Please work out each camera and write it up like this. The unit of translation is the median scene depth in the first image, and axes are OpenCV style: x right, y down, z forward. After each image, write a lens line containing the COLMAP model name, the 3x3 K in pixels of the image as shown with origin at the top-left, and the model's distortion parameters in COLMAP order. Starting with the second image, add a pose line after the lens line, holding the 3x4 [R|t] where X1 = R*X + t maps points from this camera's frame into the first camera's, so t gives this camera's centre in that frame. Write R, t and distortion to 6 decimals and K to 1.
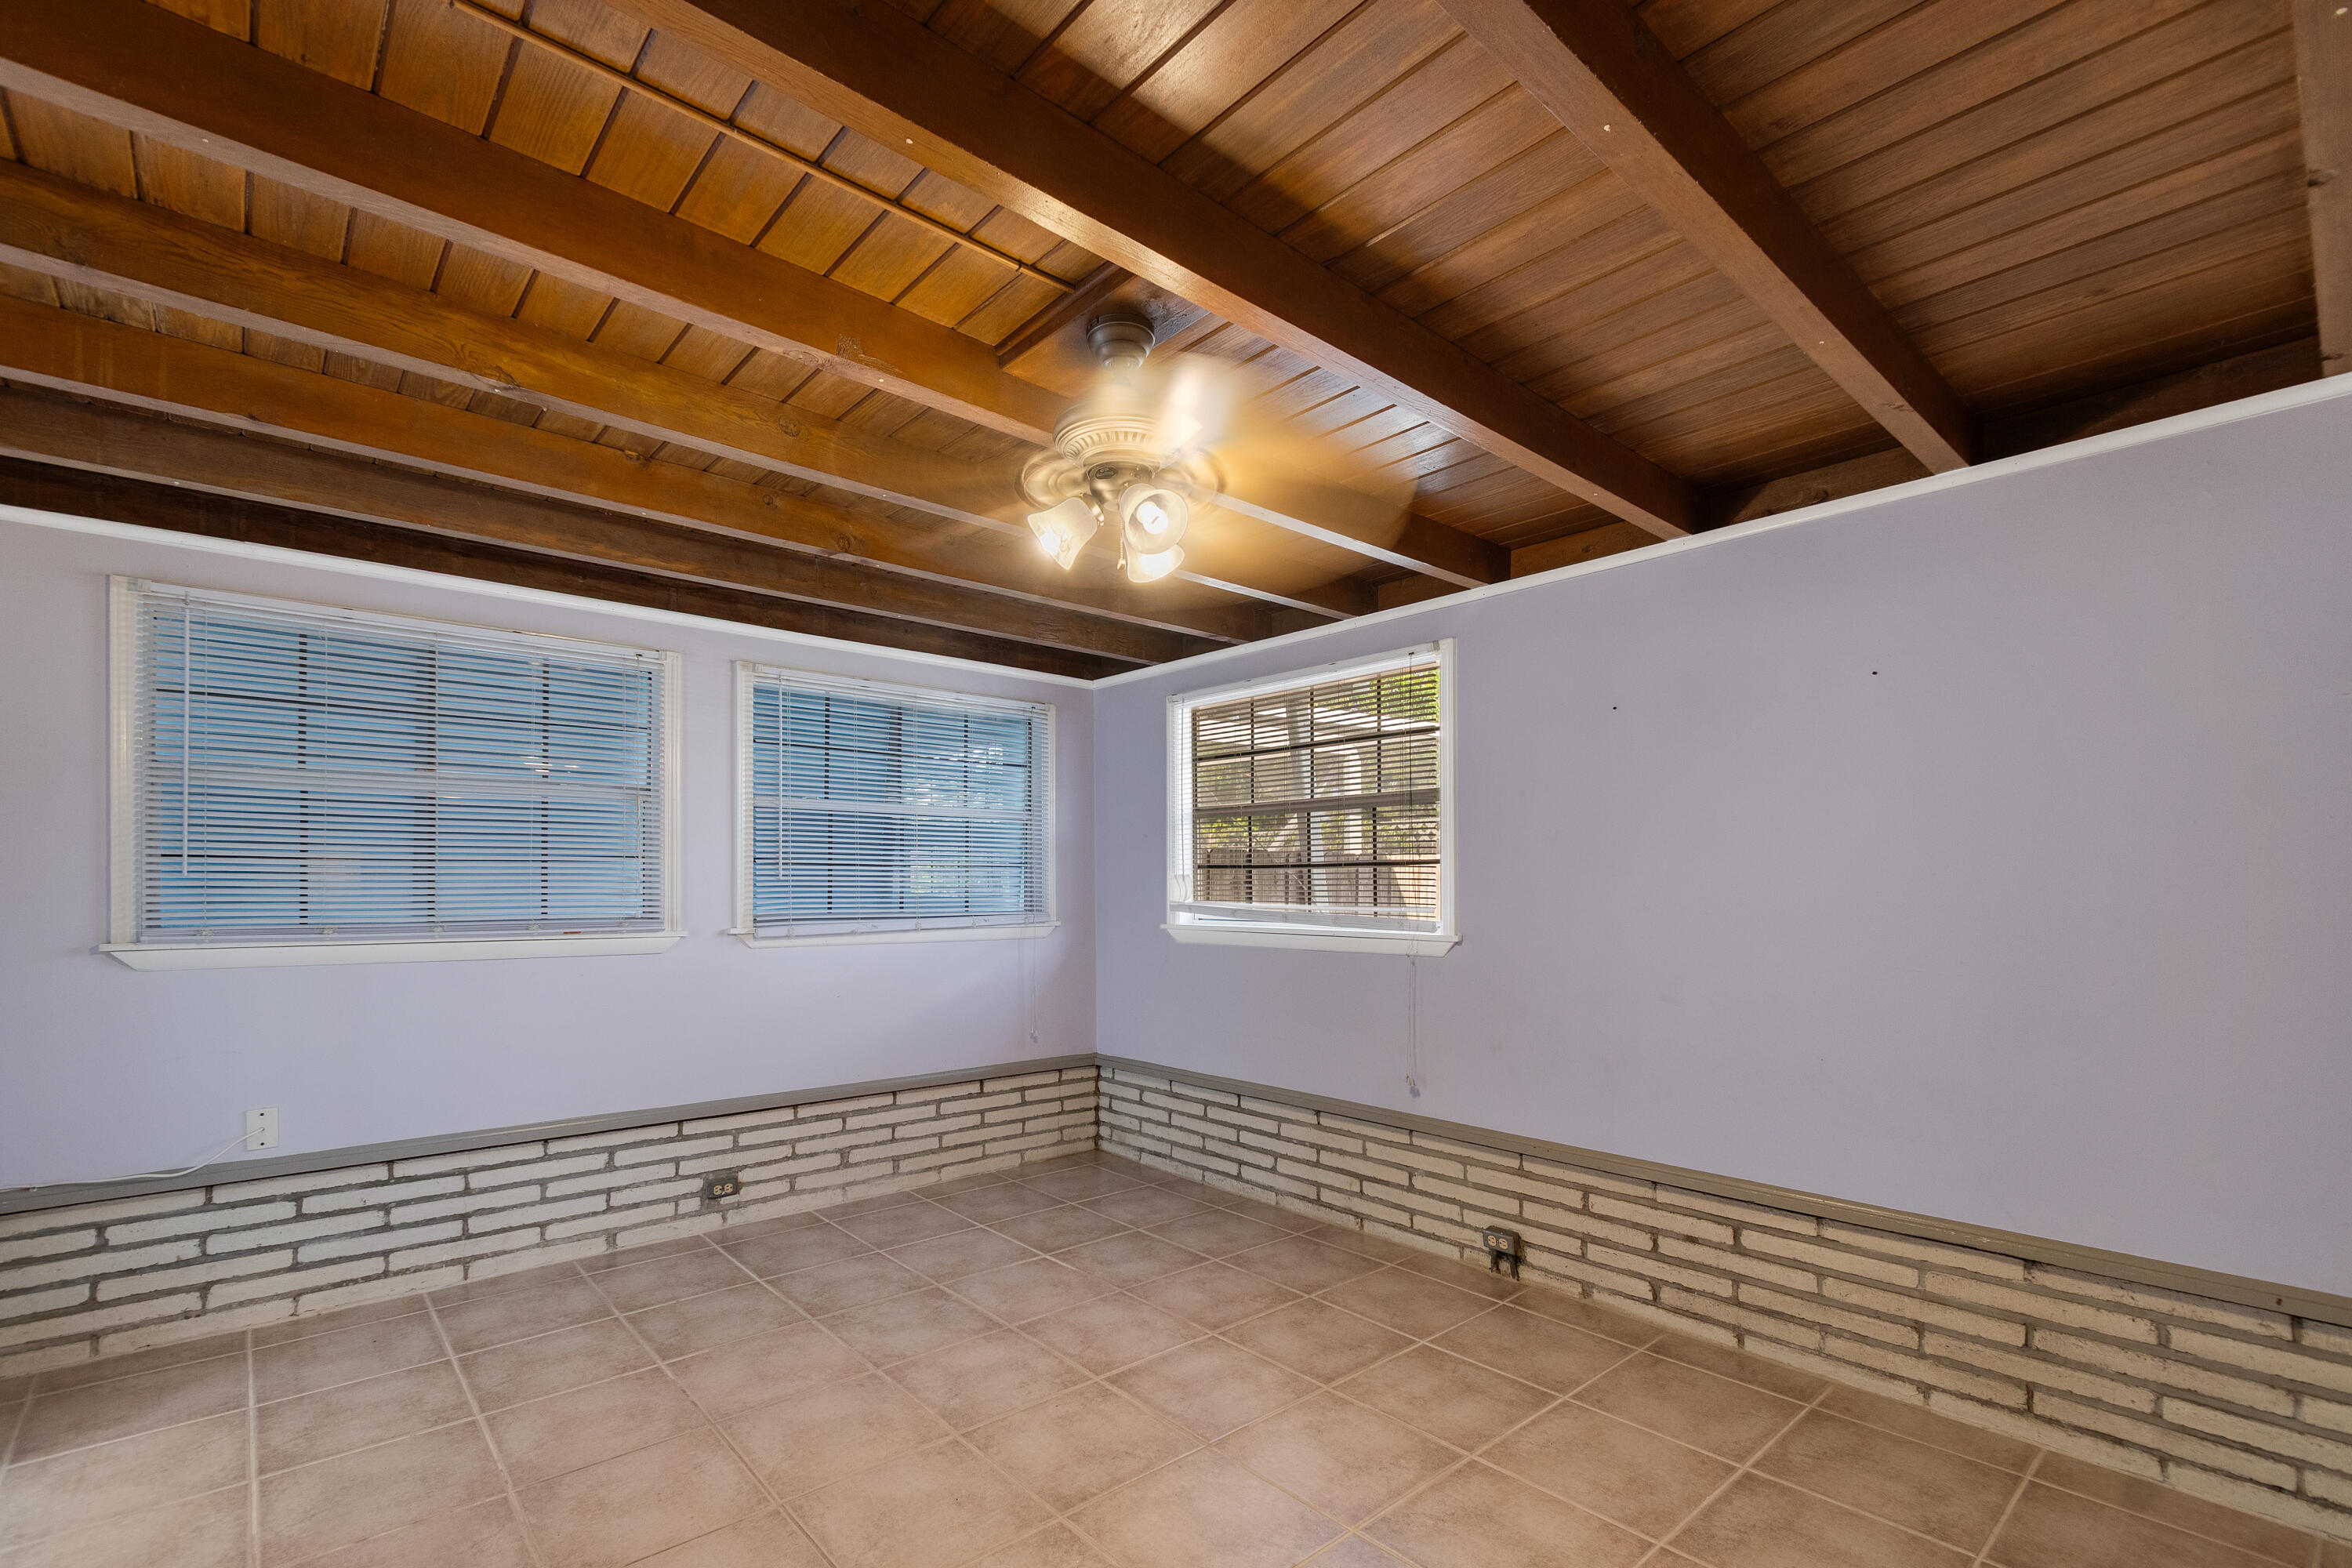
lens RADIAL K [[1043.3, 0, 1162.7], [0, 1043.3, 829.9], [0, 0, 1]] dist [0.001648, -0.003403]
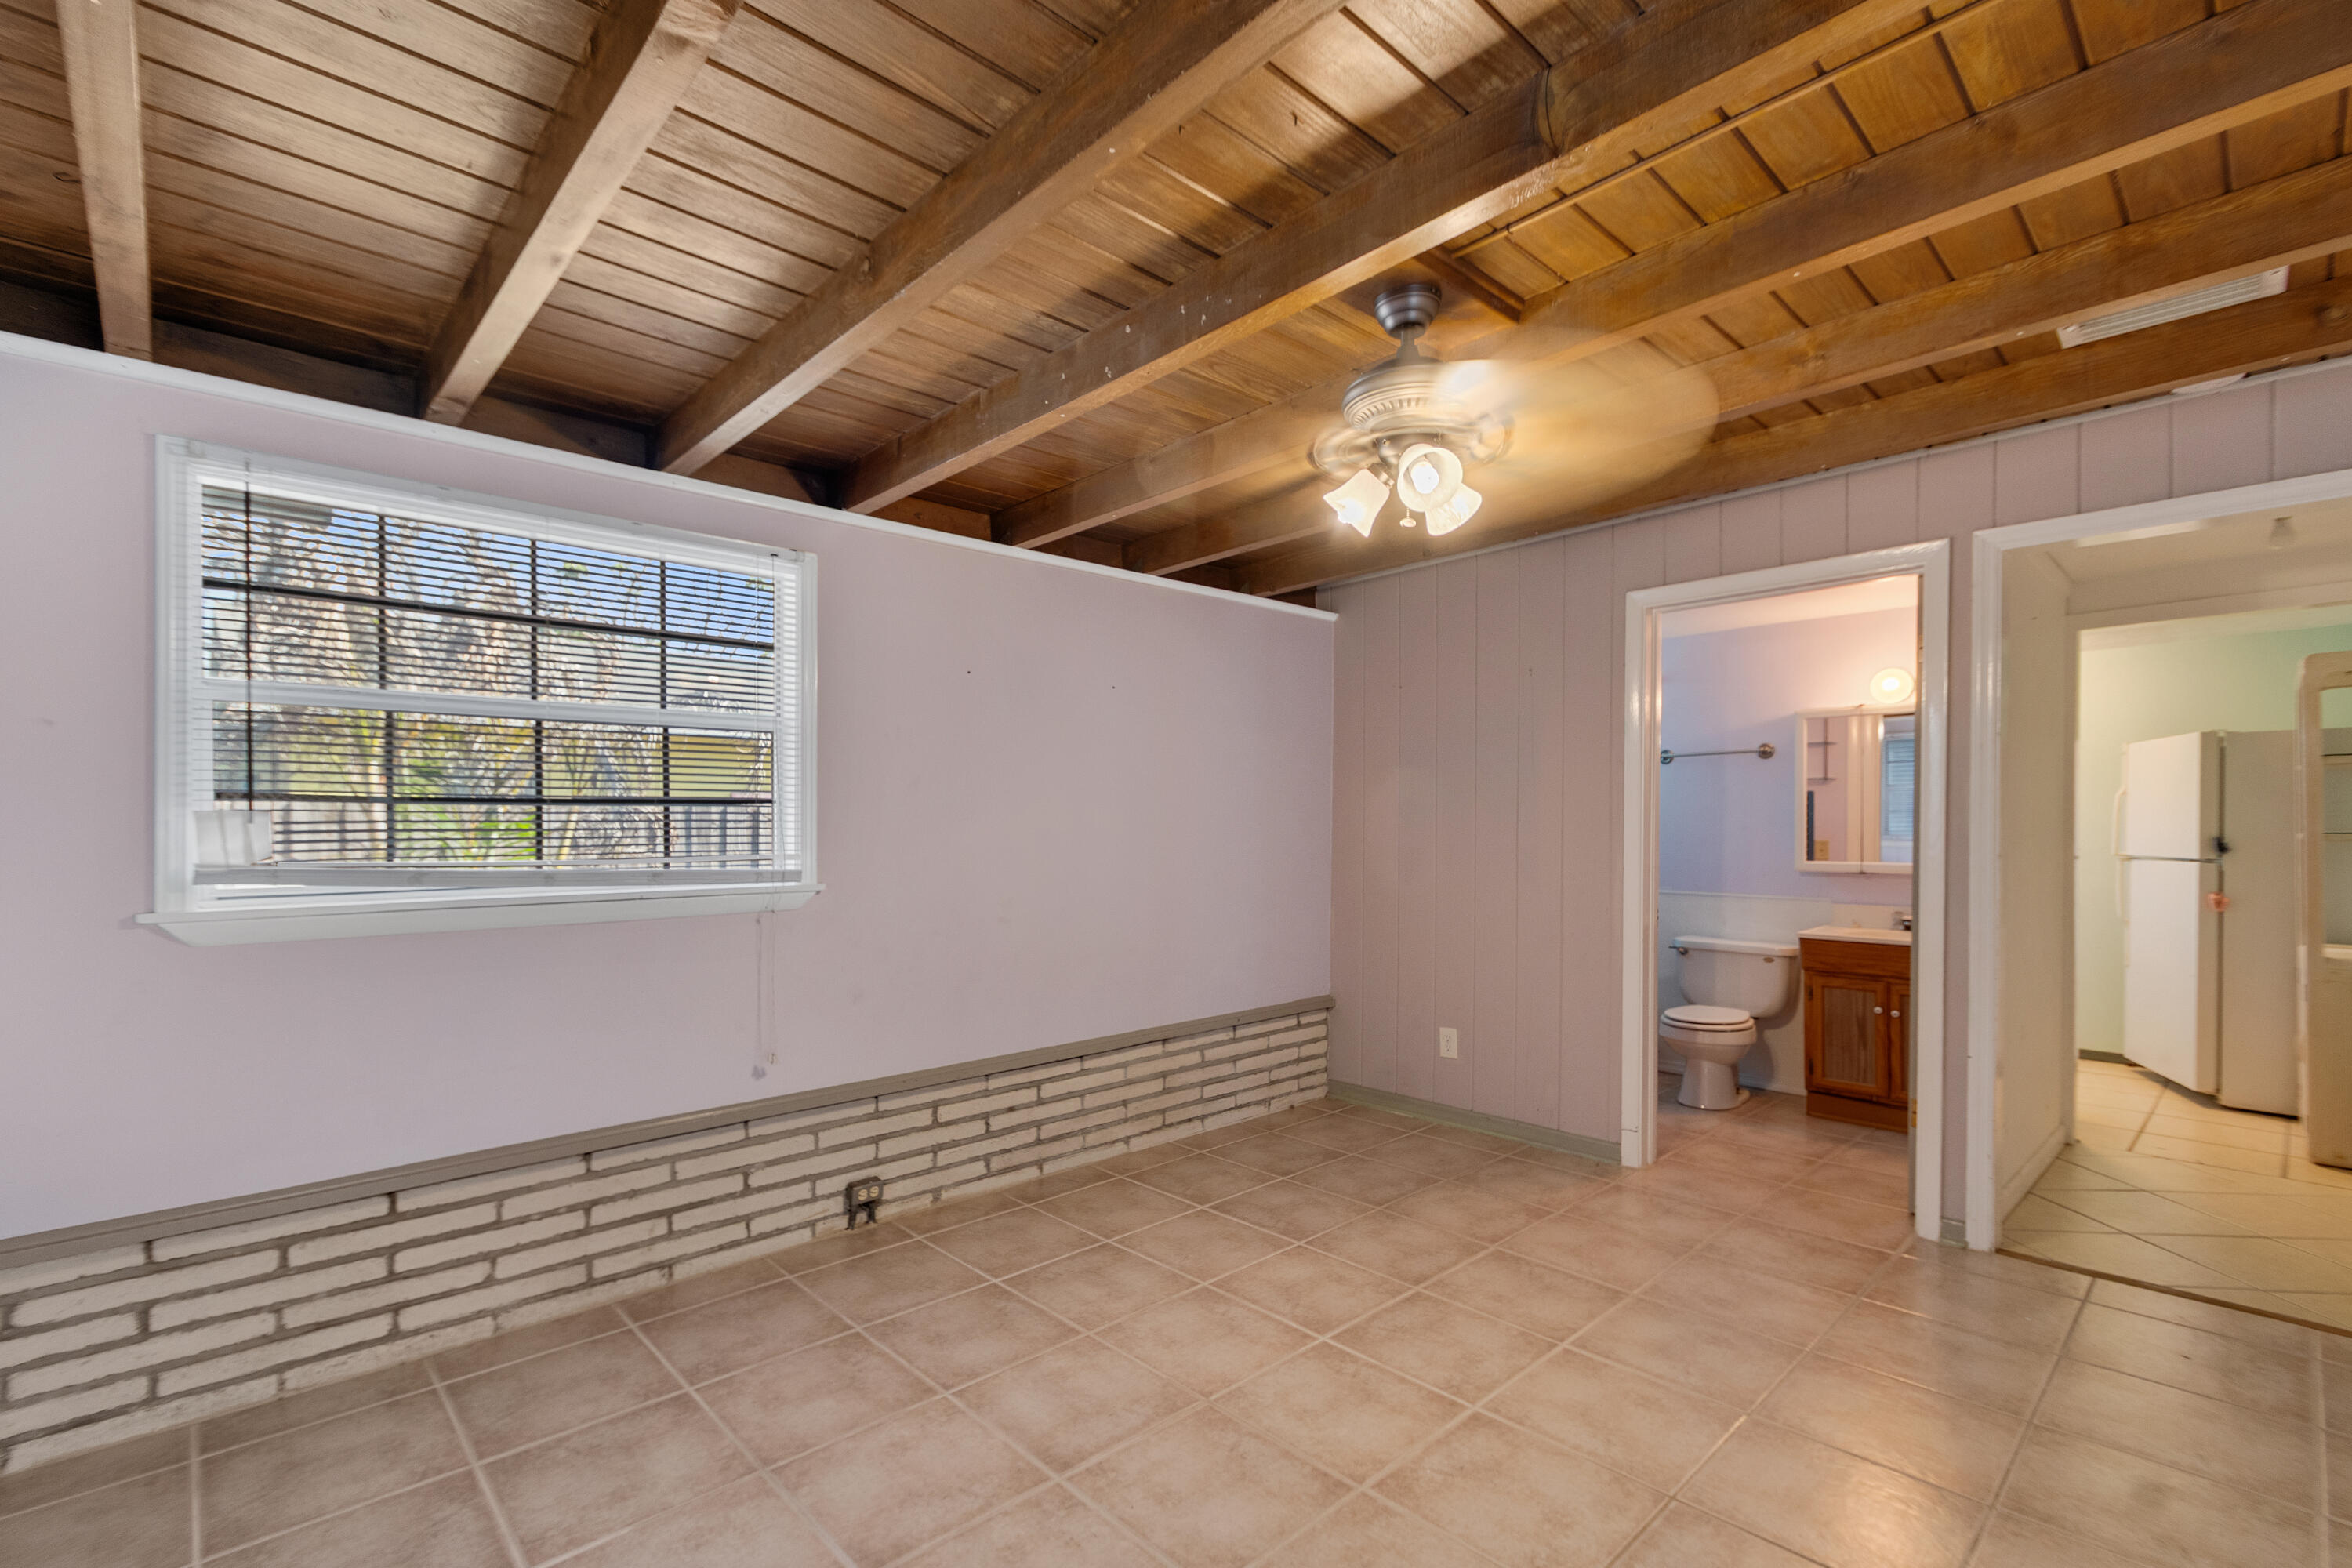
lens RADIAL K [[1050.2, 0, 1124.7], [0, 1050.2, 807.2], [0, 0, 1]] dist [0.004088, -0.000832]
pose [[-0.019849, 0.017514, 0.999650, -0.666684], [-0.048177, 0.998668, -0.018454, 0.041246], [-0.998642, -0.048526, -0.018979, 0.791464]]
